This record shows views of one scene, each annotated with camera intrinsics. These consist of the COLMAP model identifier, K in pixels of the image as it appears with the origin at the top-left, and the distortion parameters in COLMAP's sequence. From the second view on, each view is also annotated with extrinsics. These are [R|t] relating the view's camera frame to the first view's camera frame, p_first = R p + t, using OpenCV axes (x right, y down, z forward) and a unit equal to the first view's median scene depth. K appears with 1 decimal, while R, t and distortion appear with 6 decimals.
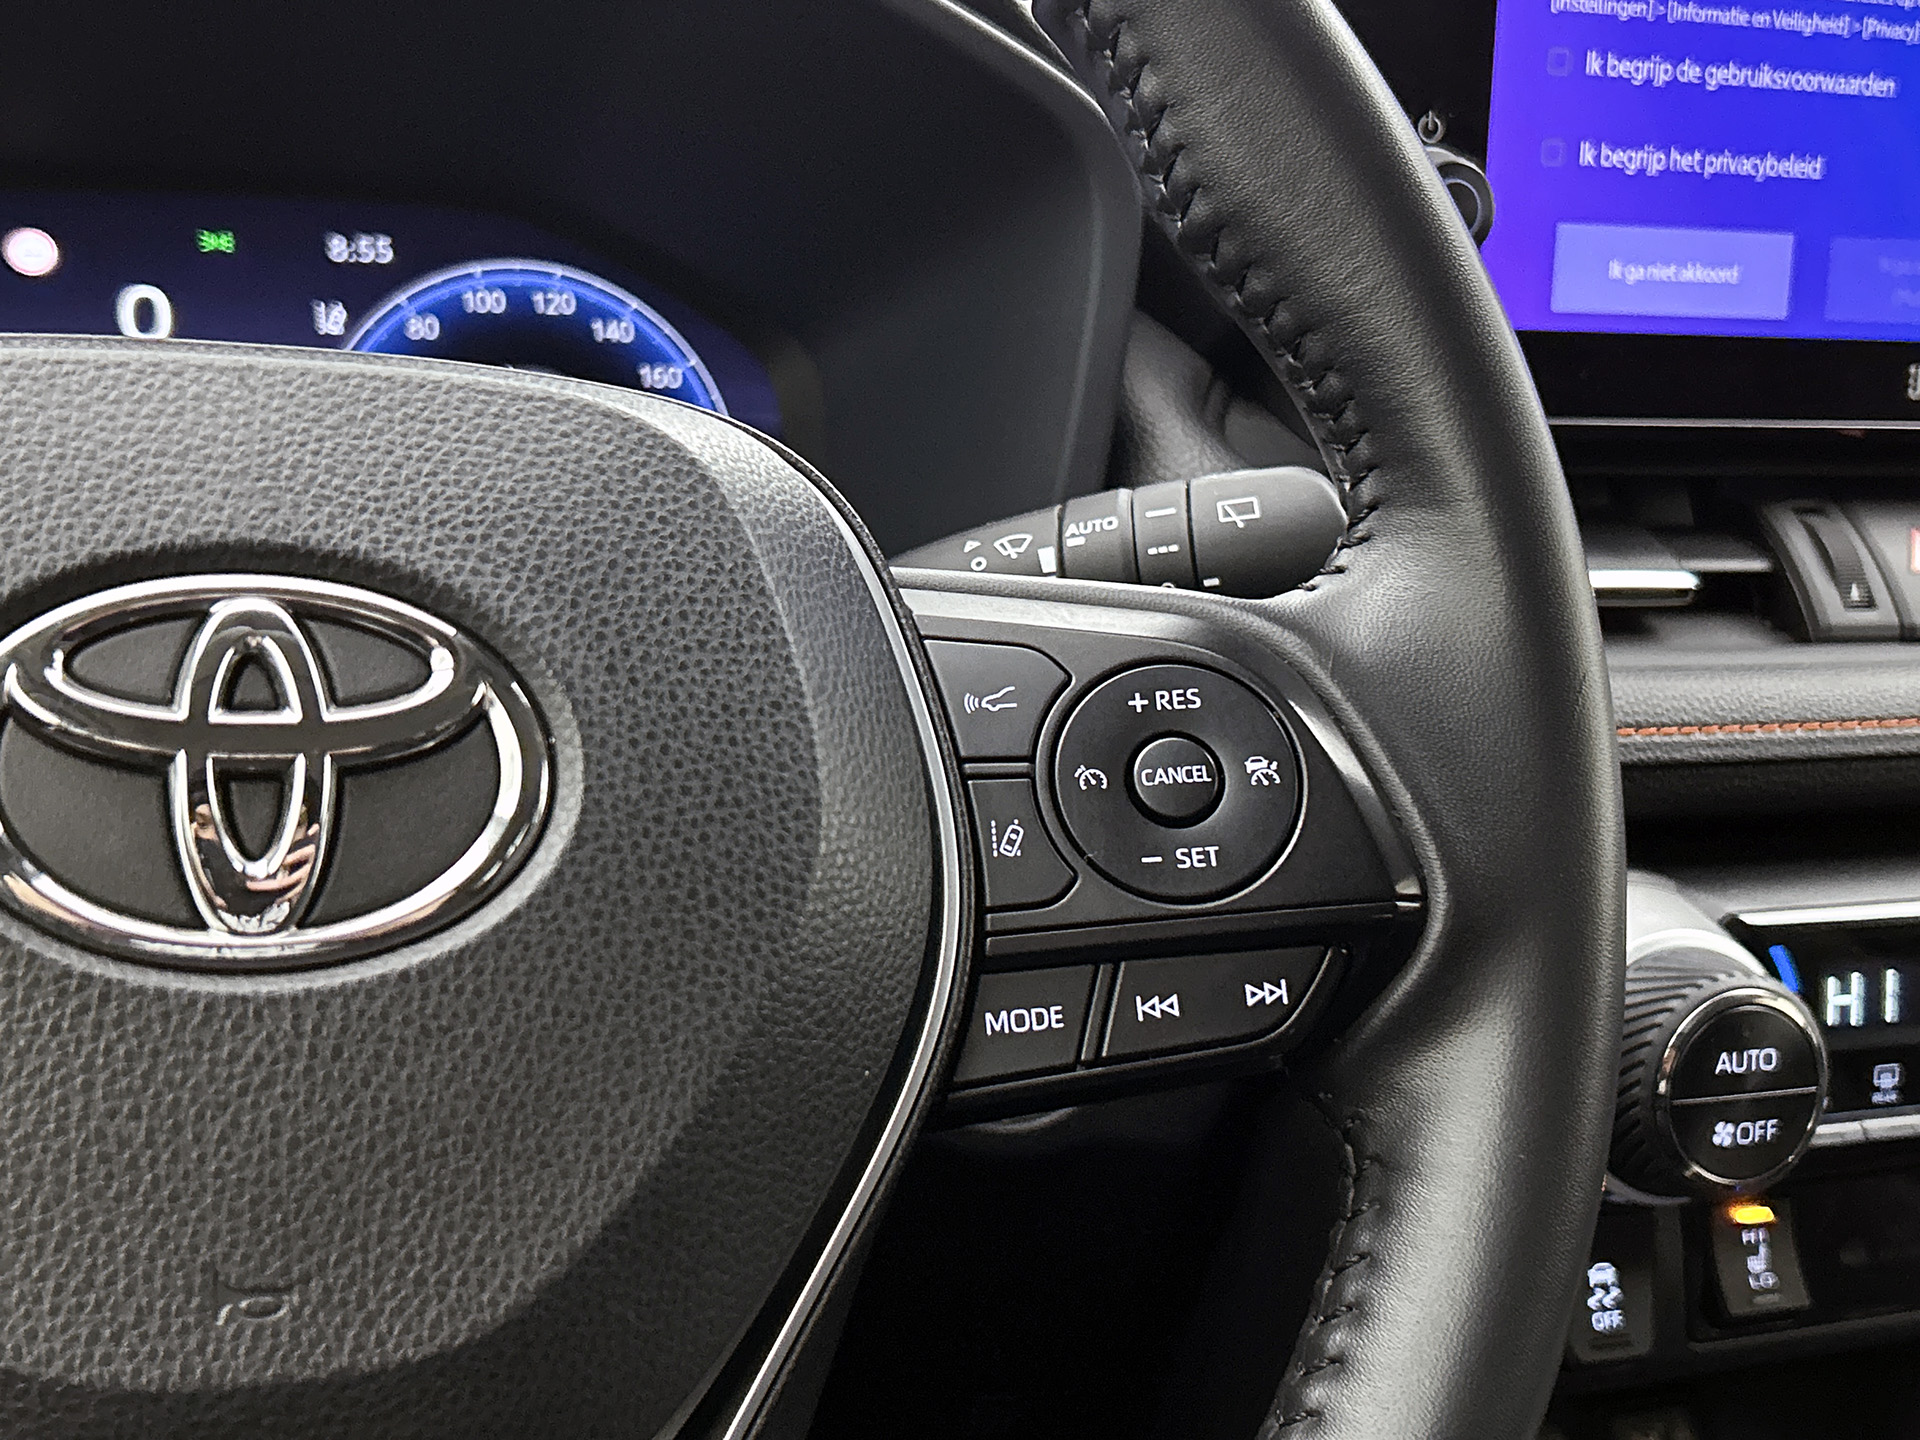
lens RADIAL K [[2439.1, 0, 950.5], [0, 2439.1, 725.5], [0, 0, 1]] dist [0.077441, 0.000000]
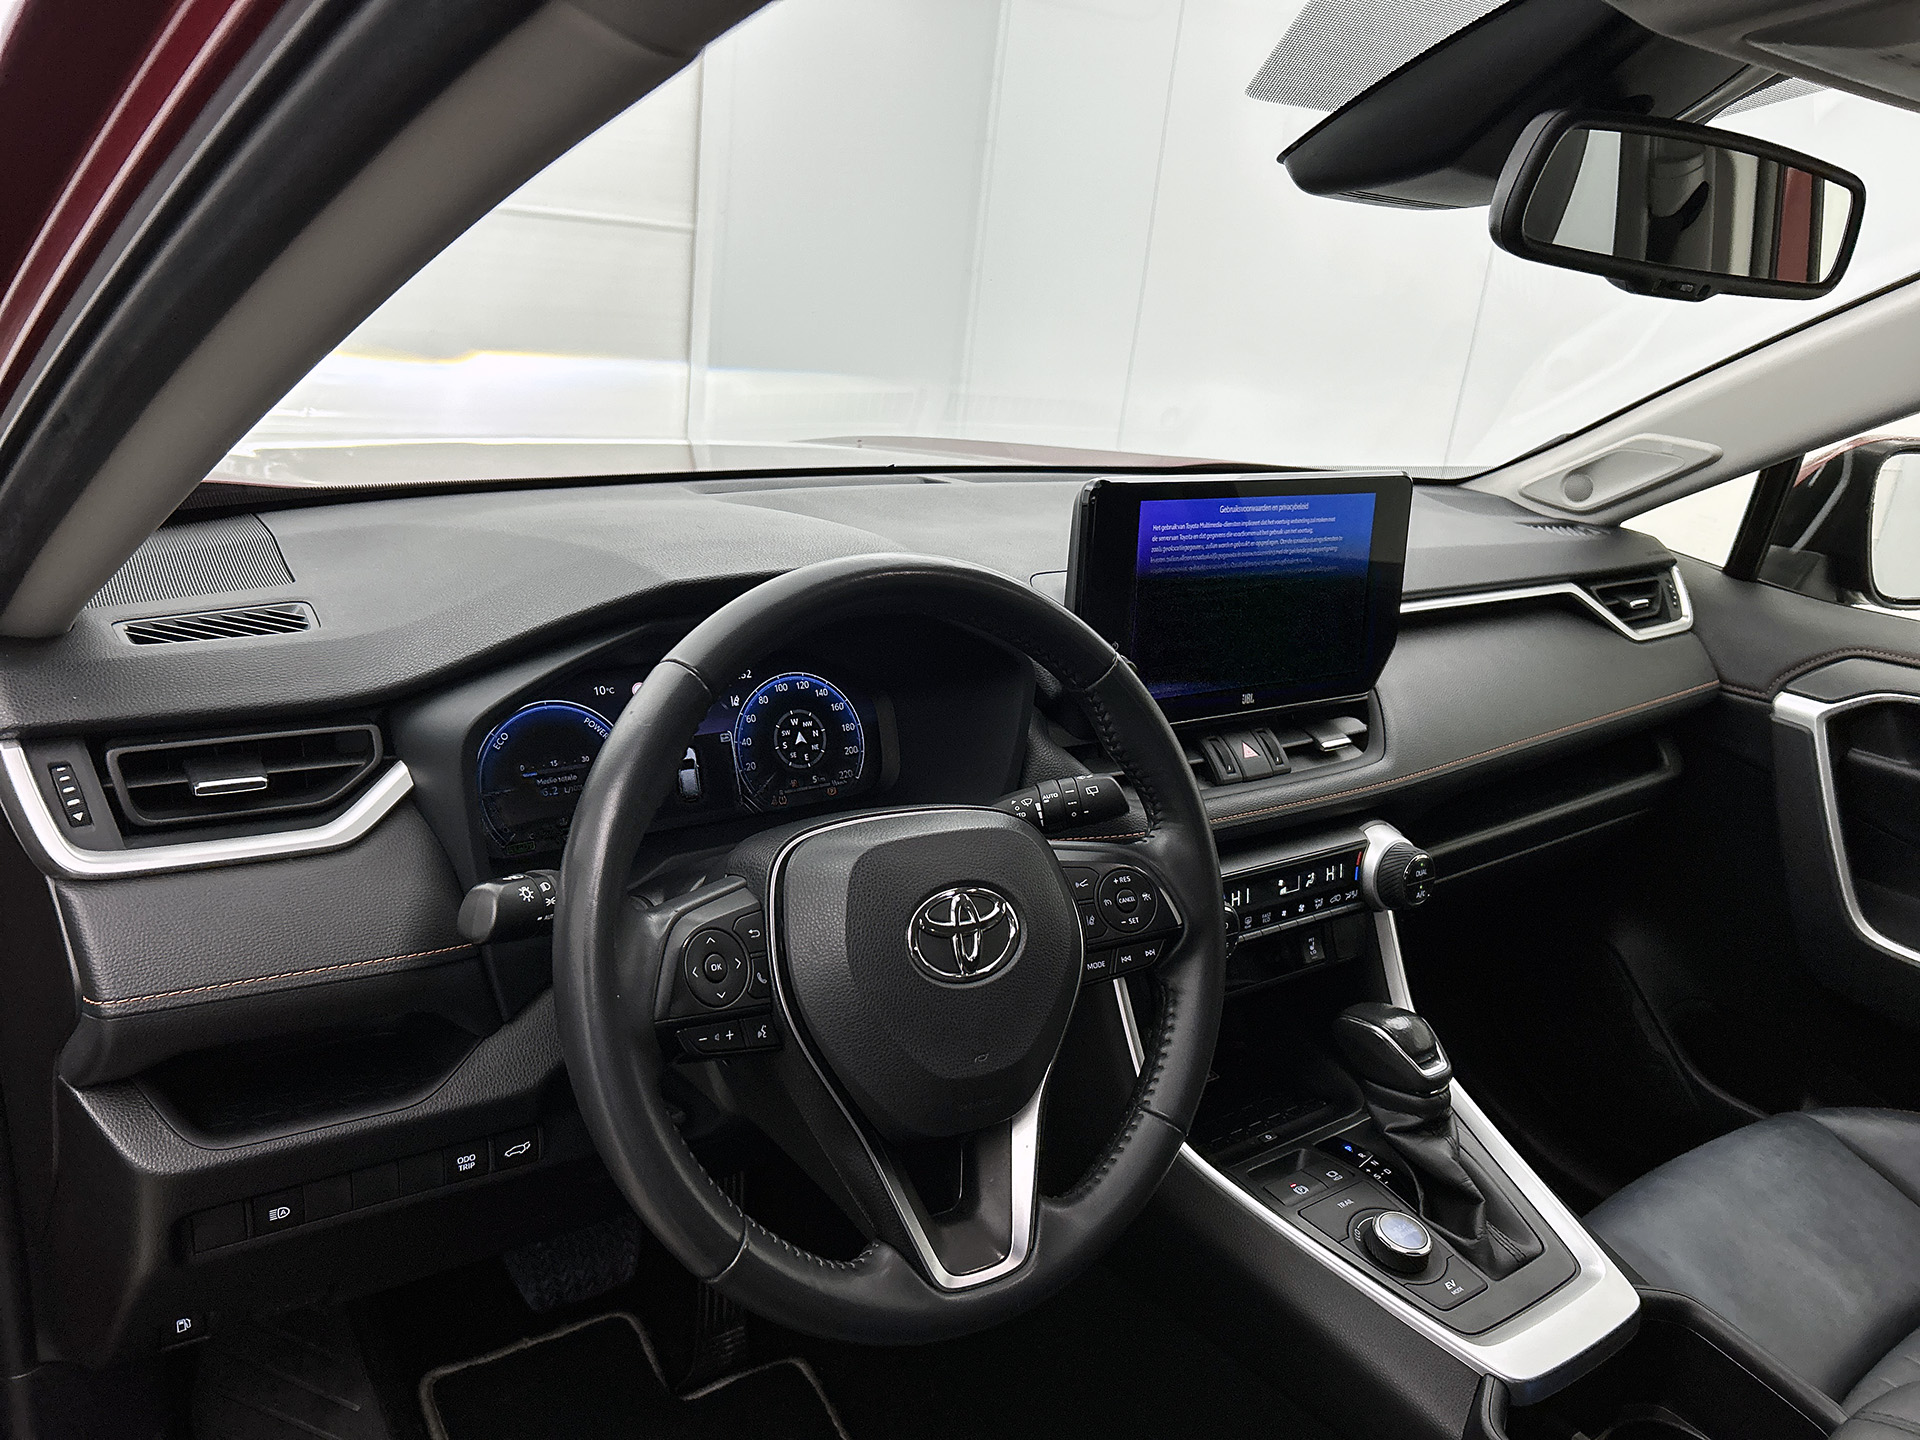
lens RADIAL K [[1464.7, 0, 953.3], [0, 1464.7, 723.6], [0, 0, 1]] dist [0.058035, -0.051068]
pose [[0.966072, -0.058755, 0.251502, -0.670378], [0.036501, 0.995066, 0.092257, -0.441108], [-0.255681, -0.079947, 0.963450, -1.082571]]
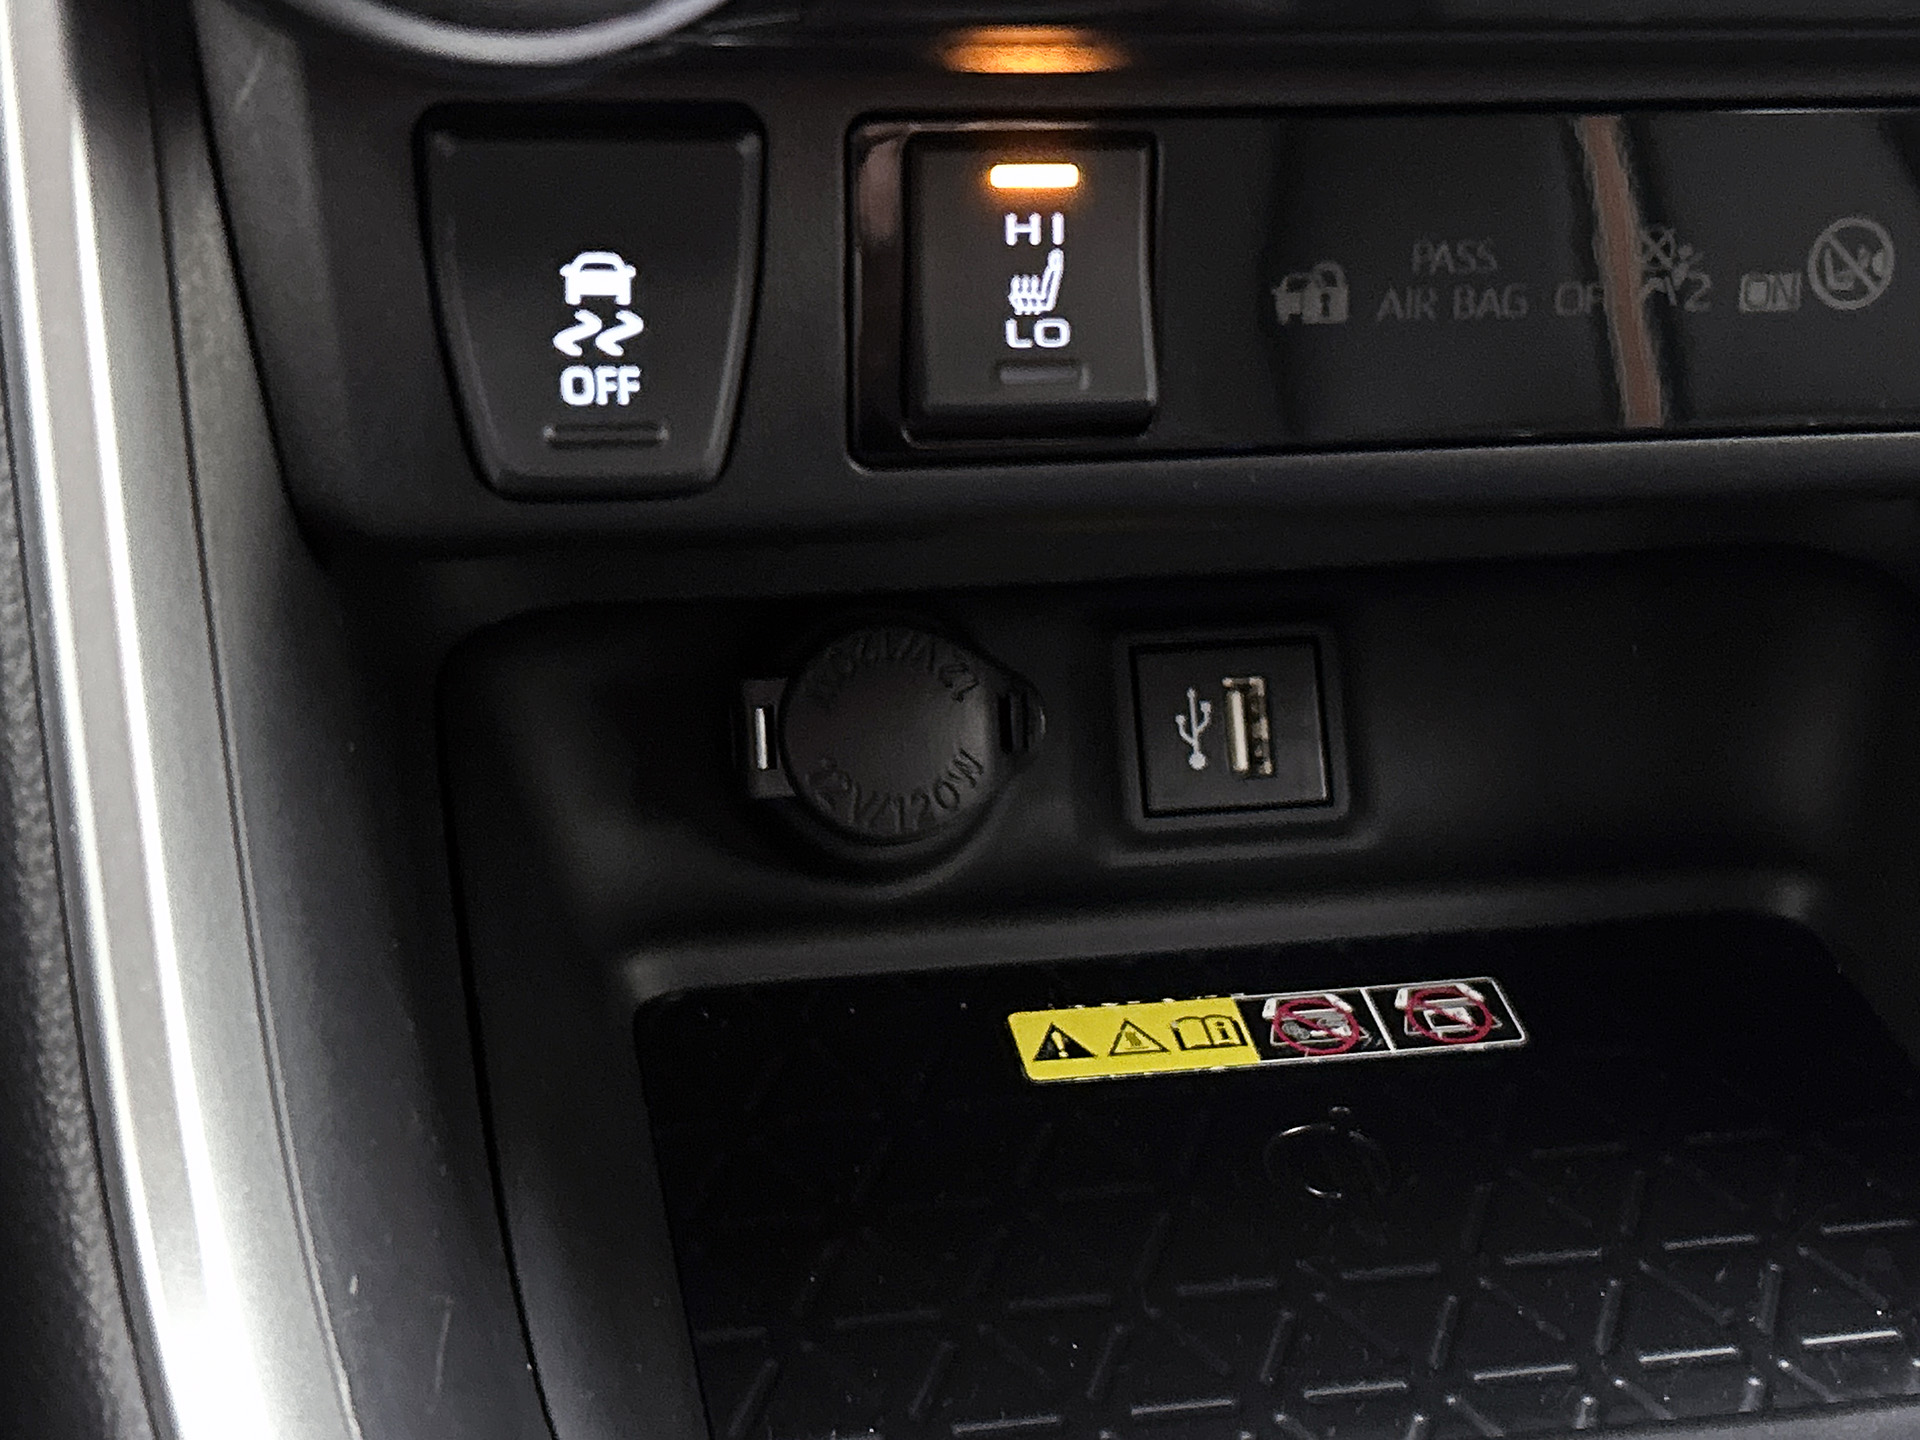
lens RADIAL K [[3151.5, 0, 948.9], [0, 3151.5, 702.8], [0, 0, 1]] dist [0.109559, 0.000000]
pose [[0.986372, 0.092183, -0.136280, 0.570629], [-0.049678, 0.956508, 0.287445, 0.189533], [0.156850, -0.276757, 0.948052, 0.676400]]
